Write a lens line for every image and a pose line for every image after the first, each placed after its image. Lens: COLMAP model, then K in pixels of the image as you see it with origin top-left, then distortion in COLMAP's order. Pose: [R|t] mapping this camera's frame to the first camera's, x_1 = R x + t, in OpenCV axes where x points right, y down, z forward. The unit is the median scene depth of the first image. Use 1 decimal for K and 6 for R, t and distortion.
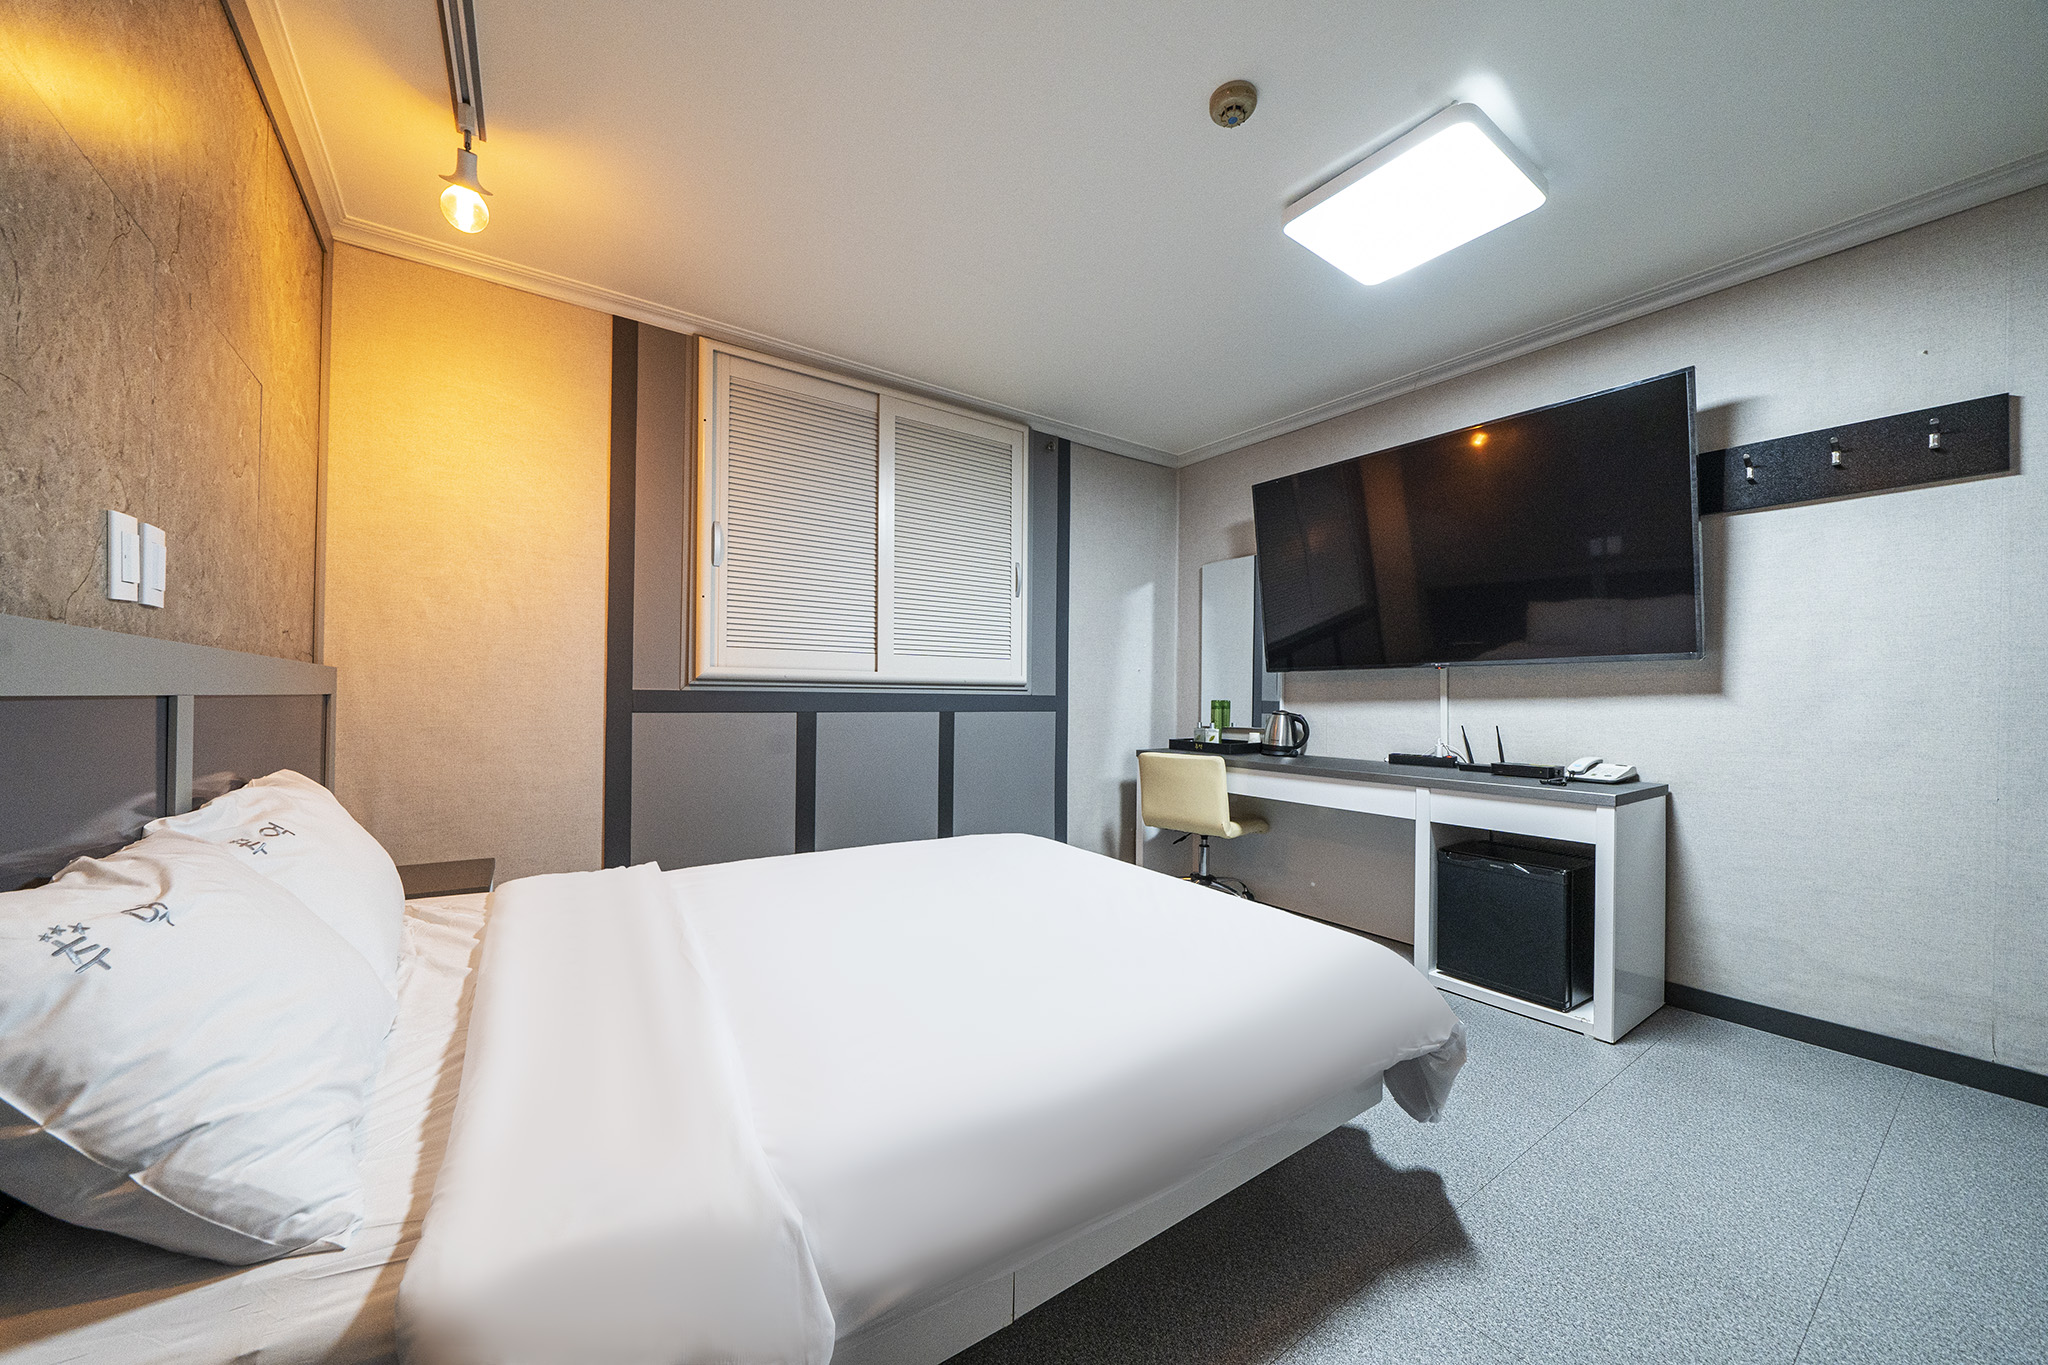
lens RADIAL K [[709.2, 0, 1017.8], [0, 709.2, 698.6], [0, 0, 1]] dist [0.002320, 0.000049]
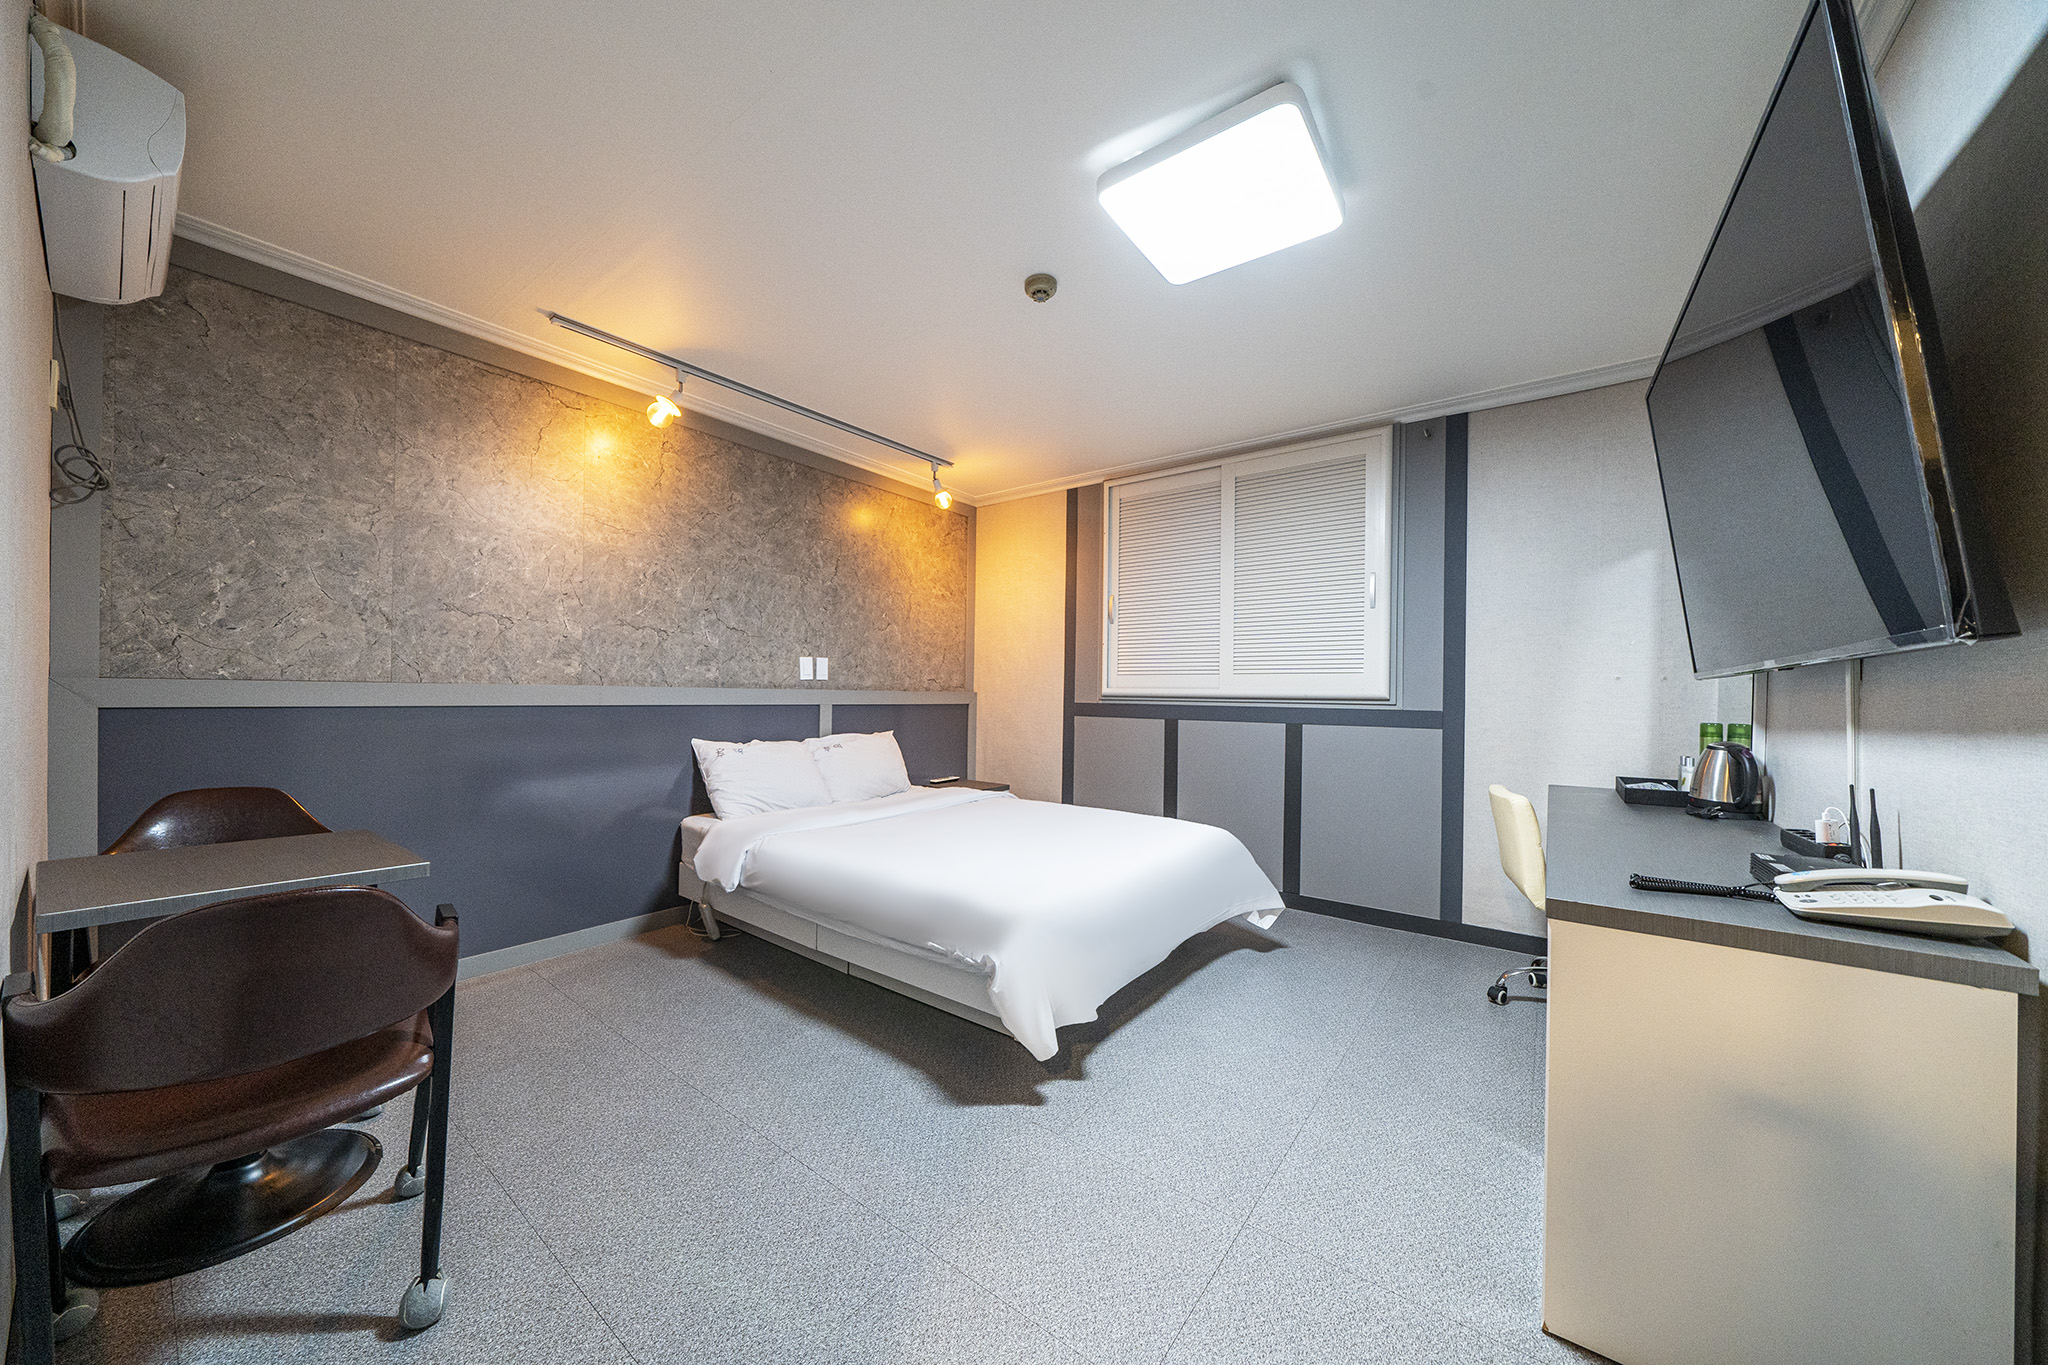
lens RADIAL K [[706.1, 0, 1031.9], [0, 706.1, 691.0], [0, 0, 1]] dist [0.001731, -0.000148]
pose [[0.324018, -0.009965, -0.945998, 0.958252], [-0.012560, 0.999811, -0.014834, -0.013128], [0.945967, 0.016688, 0.323832, 0.325616]]
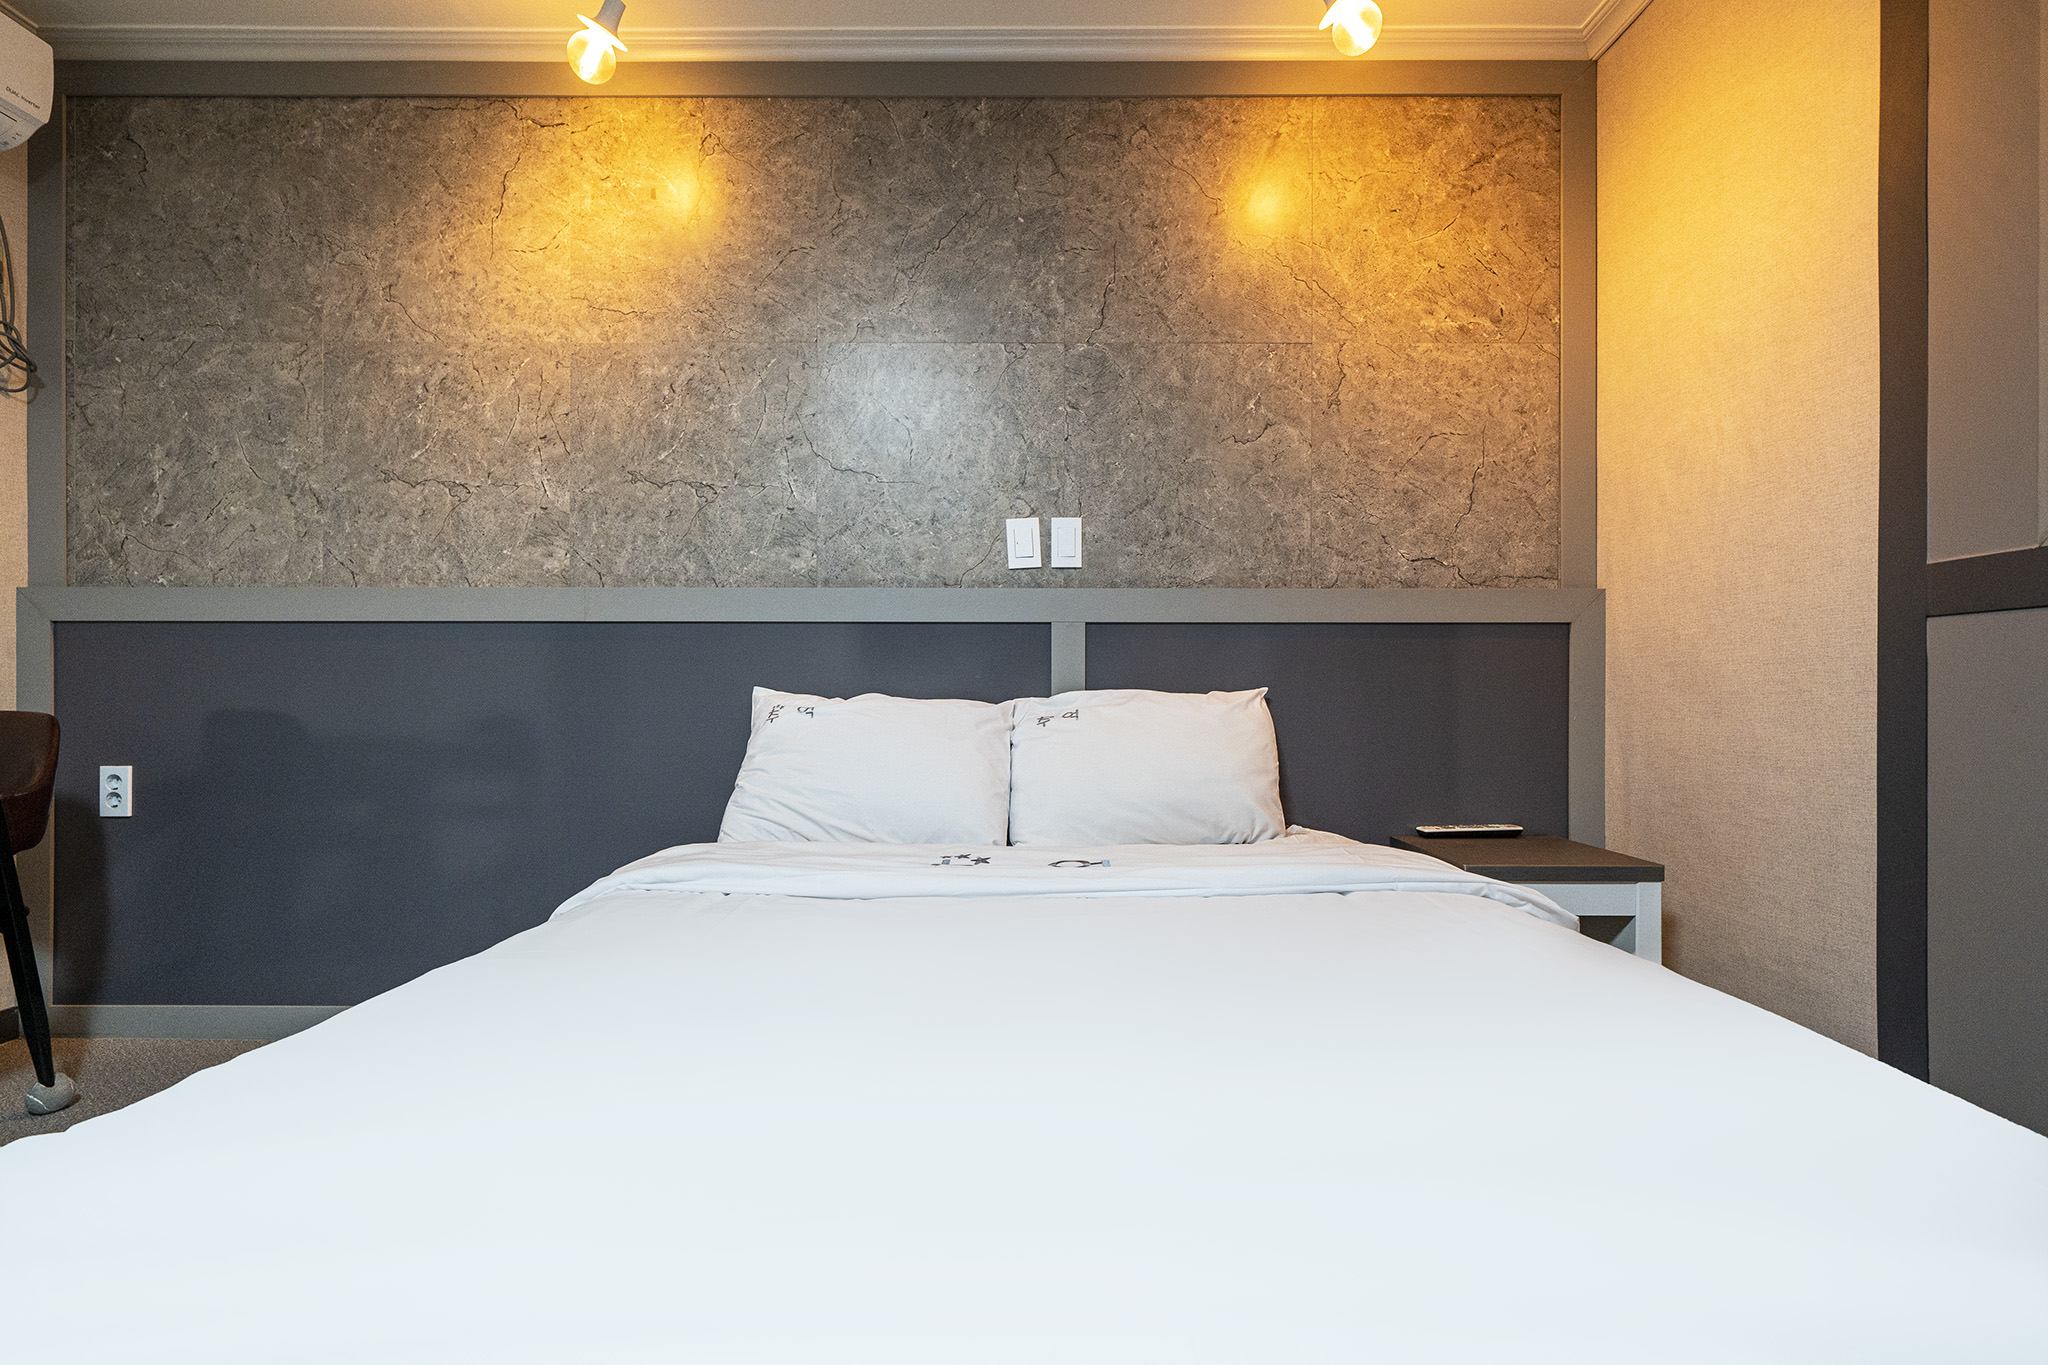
lens RADIAL K [[956.3, 0, 1016.3], [0, 956.3, 702.6], [0, 0, 1]] dist [0.003978, 0.000379]
pose [[-0.578154, -0.009304, -0.815874, 0.227403], [-0.005912, 0.999957, -0.007214, 0.072501], [0.815906, 0.000653, -0.578184, 0.823661]]
